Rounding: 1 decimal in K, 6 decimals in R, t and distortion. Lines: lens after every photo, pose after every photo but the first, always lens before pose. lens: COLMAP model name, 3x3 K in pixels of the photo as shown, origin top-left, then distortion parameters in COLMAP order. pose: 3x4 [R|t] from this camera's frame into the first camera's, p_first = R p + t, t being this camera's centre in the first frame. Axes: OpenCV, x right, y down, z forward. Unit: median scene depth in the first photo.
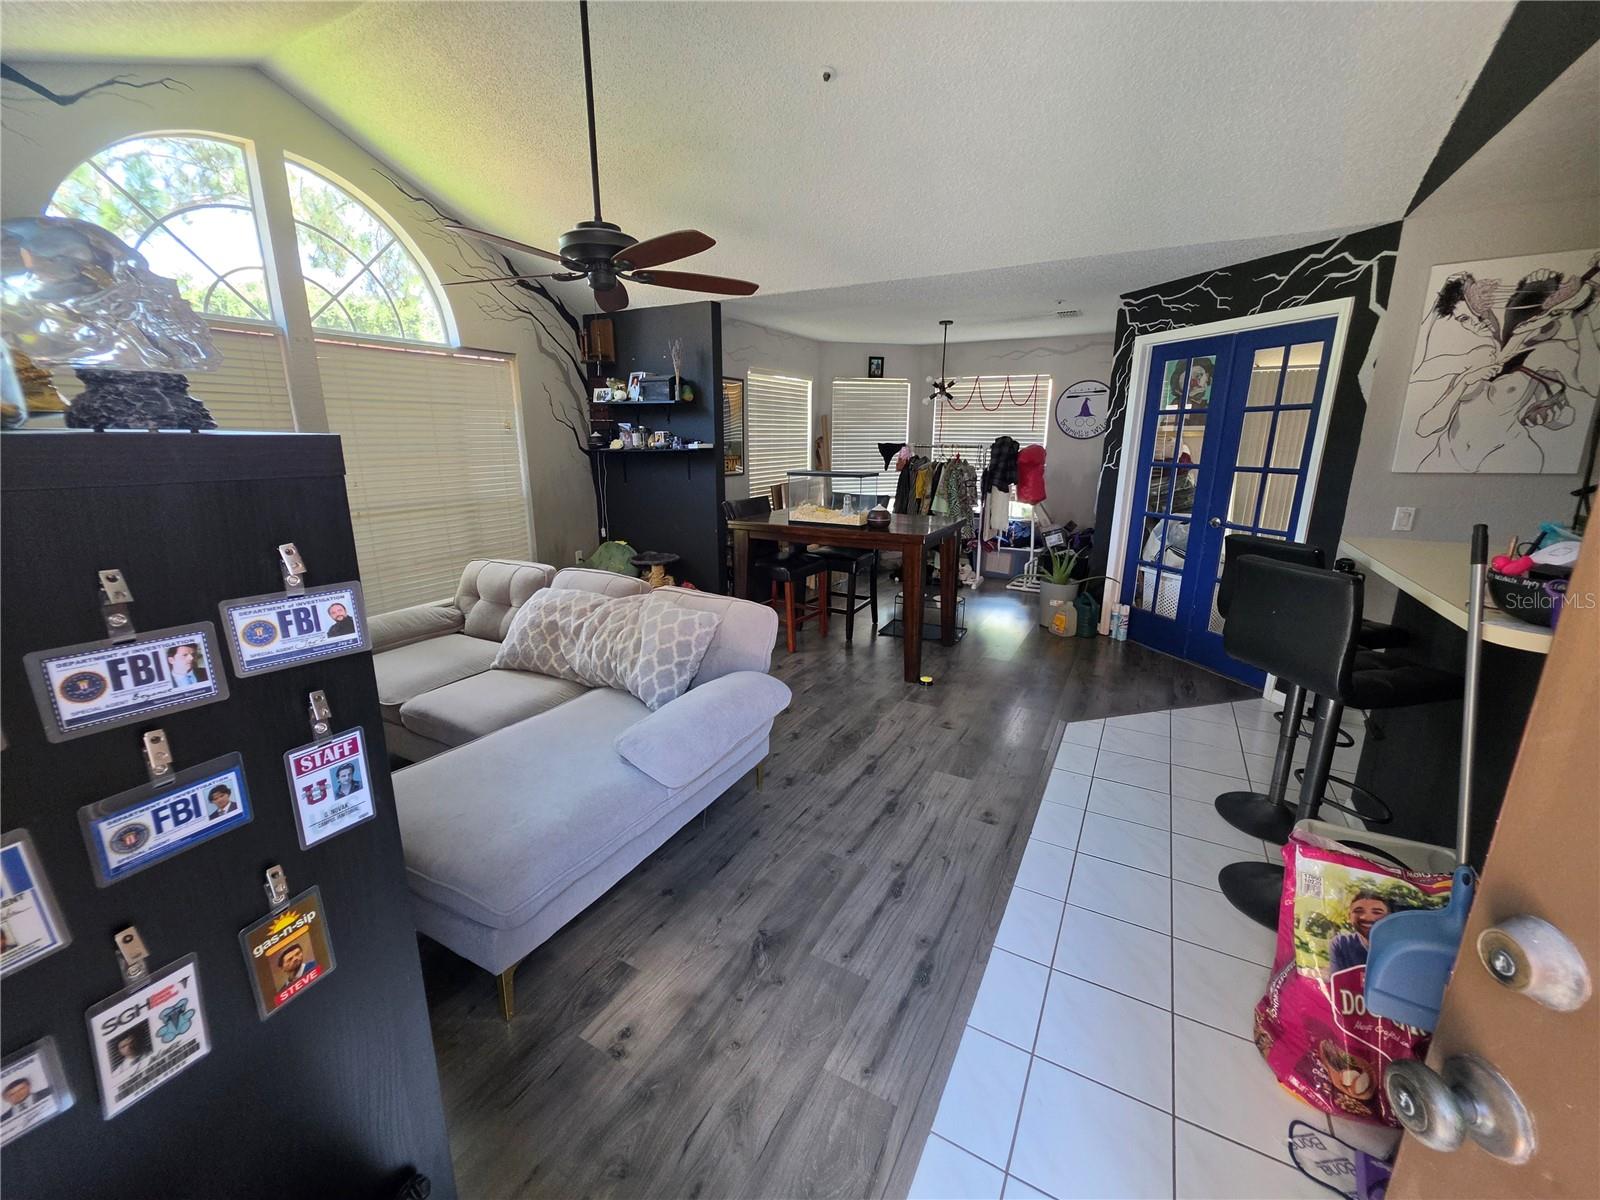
lens RADIAL K [[643.8, 0, 795.8], [0, 643.8, 594.8], [0, 0, 1]] dist [0.000421, 0.000371]
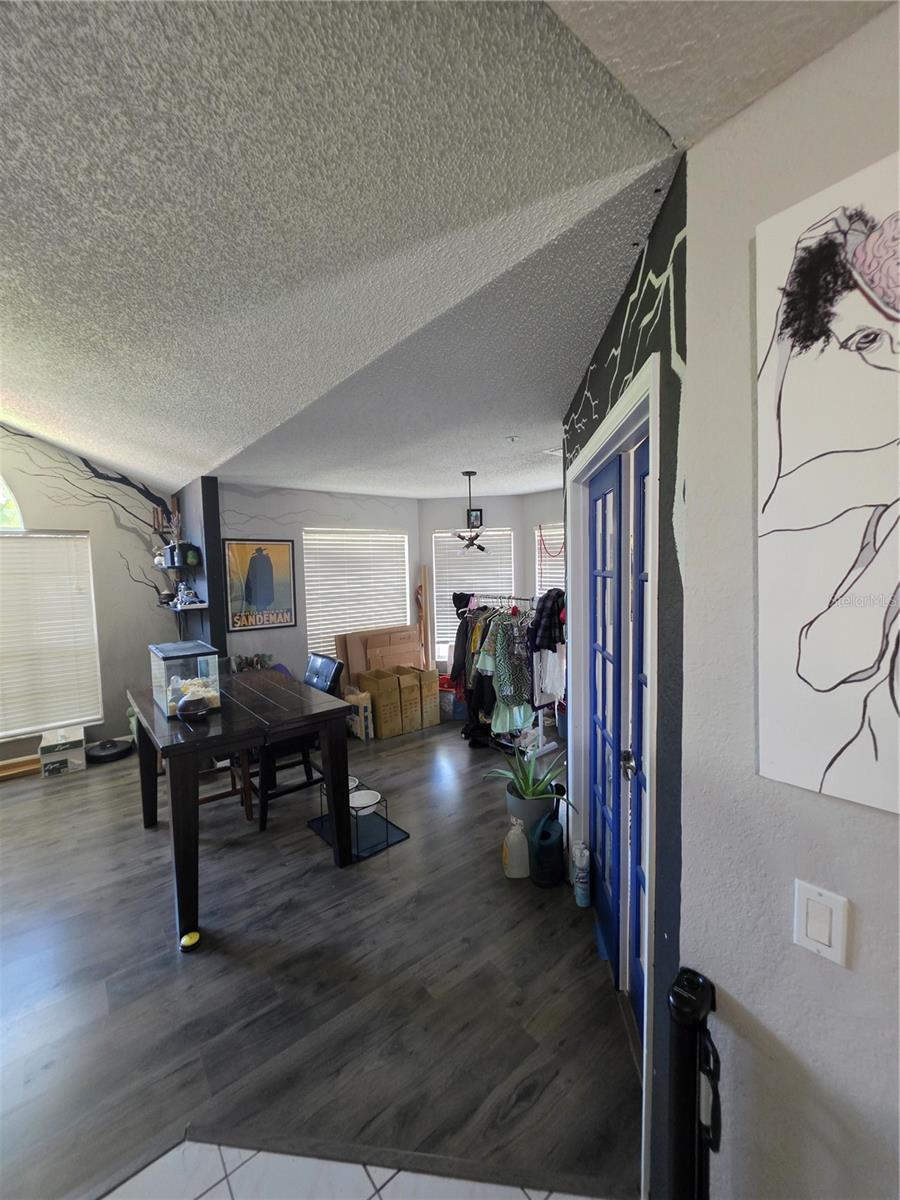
lens RADIAL K [[482.9, 0, 456.5], [0, 482.9, 597.0], [0, 0, 1]] dist [0.000421, 0.000371]
pose [[0.930805, 0.002009, -0.365510, 0.558892], [-0.064833, 0.985036, -0.159689, -0.151279], [0.359720, 0.172337, 0.917007, 0.436730]]
